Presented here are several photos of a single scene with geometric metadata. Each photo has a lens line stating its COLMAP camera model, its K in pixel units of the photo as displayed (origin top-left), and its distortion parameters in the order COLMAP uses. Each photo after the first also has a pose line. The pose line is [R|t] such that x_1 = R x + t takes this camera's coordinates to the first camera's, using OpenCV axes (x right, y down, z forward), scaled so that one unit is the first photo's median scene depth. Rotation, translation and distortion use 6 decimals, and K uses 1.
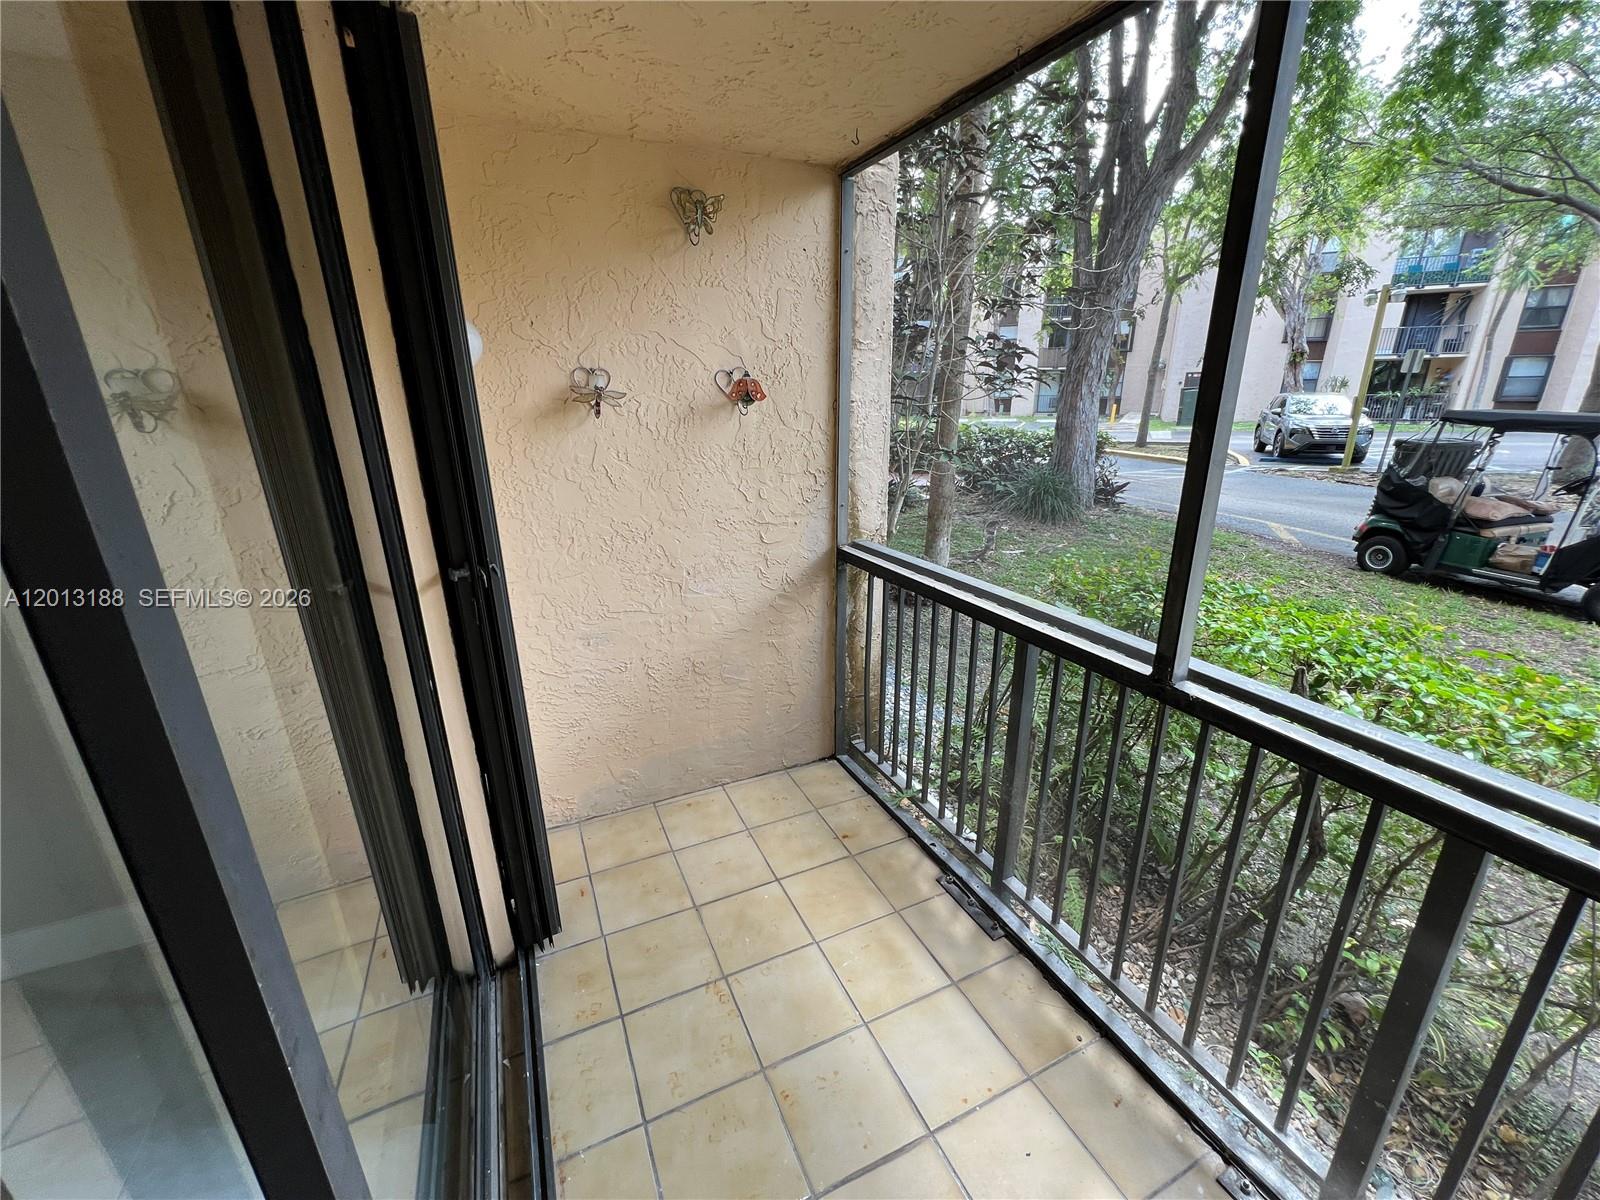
lens RADIAL K [[643.6, 0, 798.1], [0, 643.6, 595.8], [0, 0, 1]] dist [-0.004571, 0.001340]
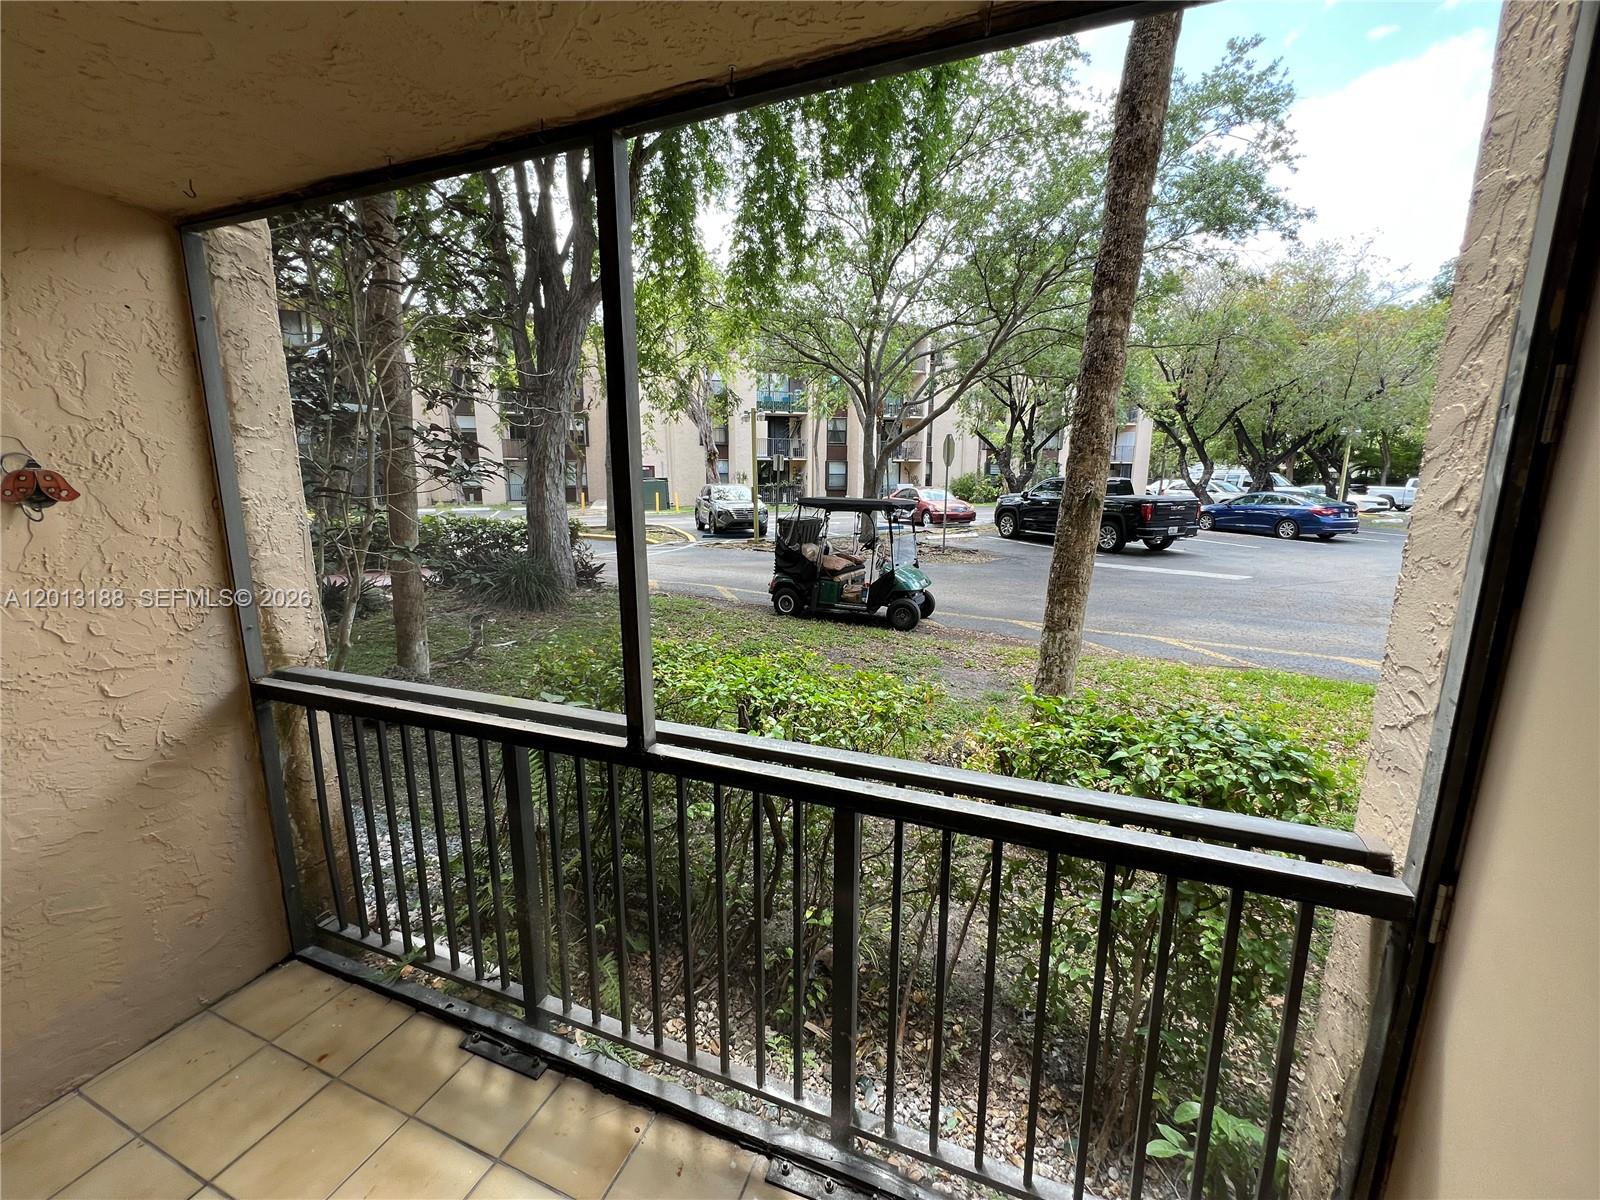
lens RADIAL K [[643.6, 0, 798.0], [0, 643.6, 595.5], [0, 0, 1]] dist [-0.004571, 0.001340]
pose [[0.725139, -0.111965, 0.679439, 0.023822], [0.199804, 0.978455, -0.052003, -0.005554], [-0.658978, 0.173464, 0.731887, -0.012620]]
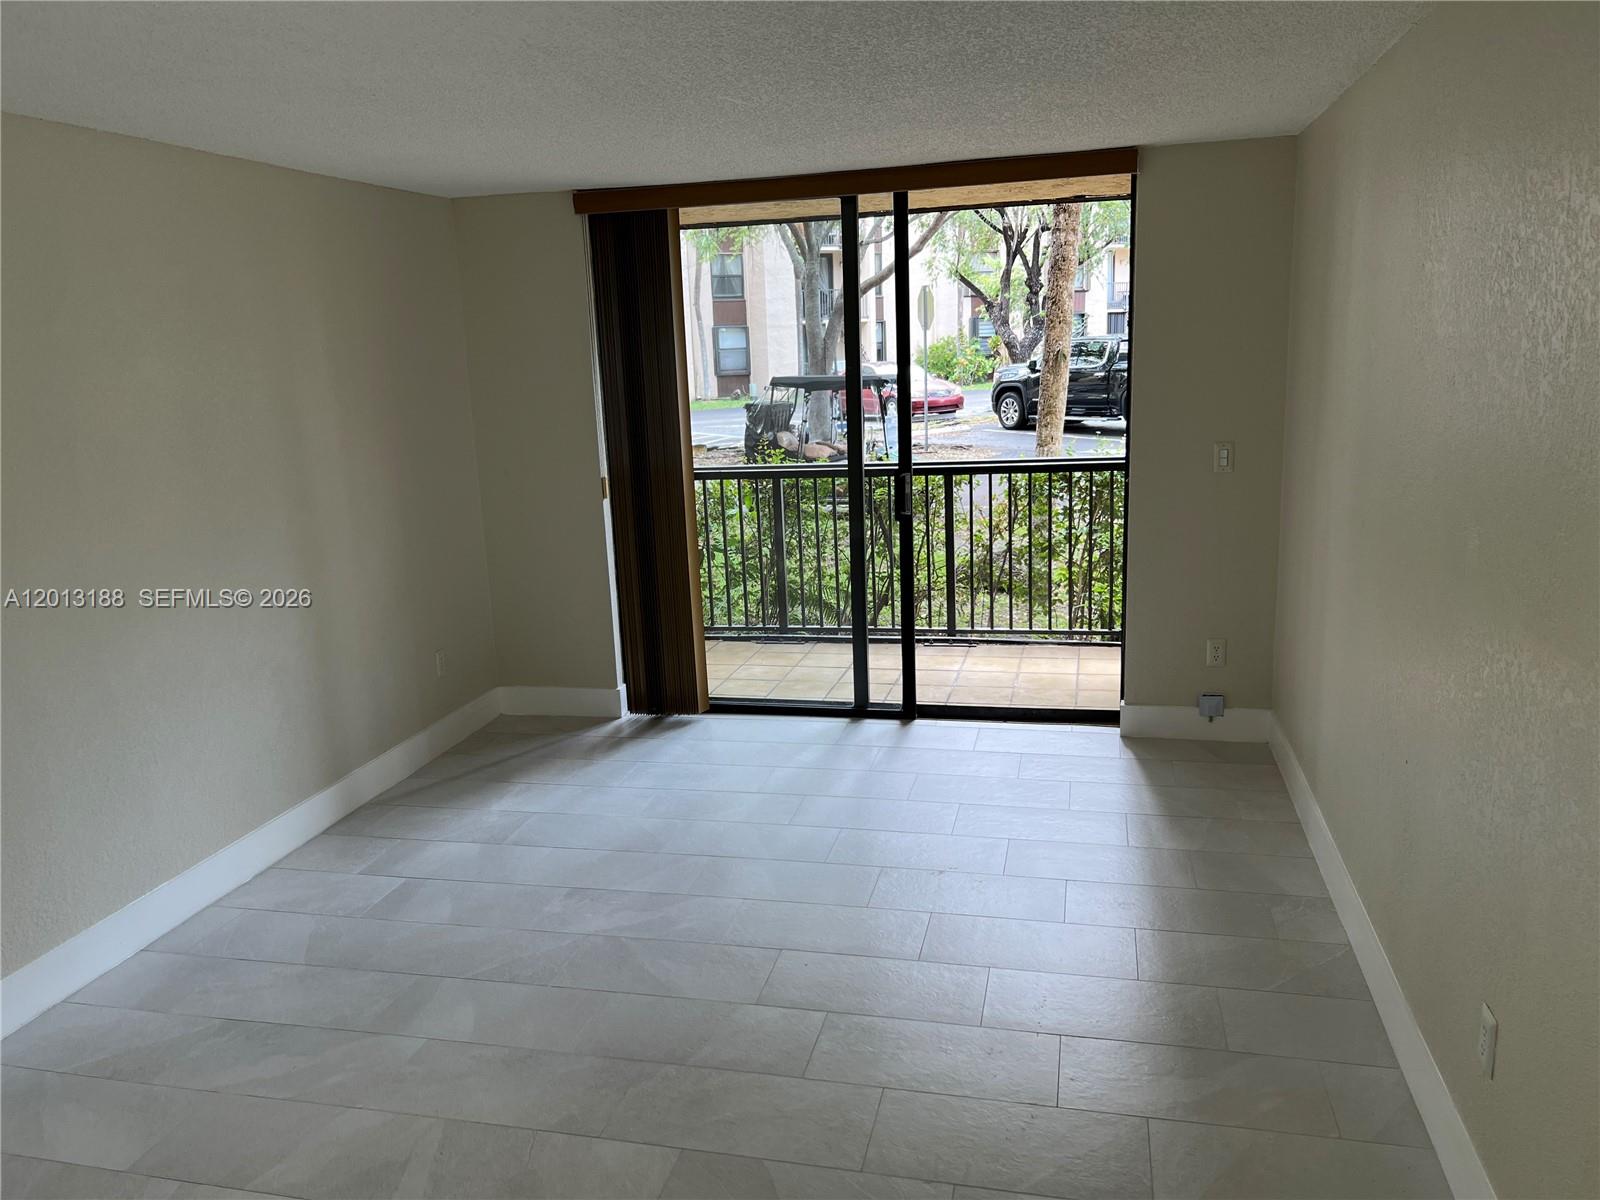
lens RADIAL K [[1208.8, 0, 798.5], [0, 1208.8, 601.1], [0, 0, 1]] dist [0.040381, -0.039376]
pose [[0.619320, -0.174236, 0.765561, -1.584027], [0.273247, 0.961941, -0.002120, 0.277882], [-0.736056, 0.210501, 0.643360, -0.850062]]
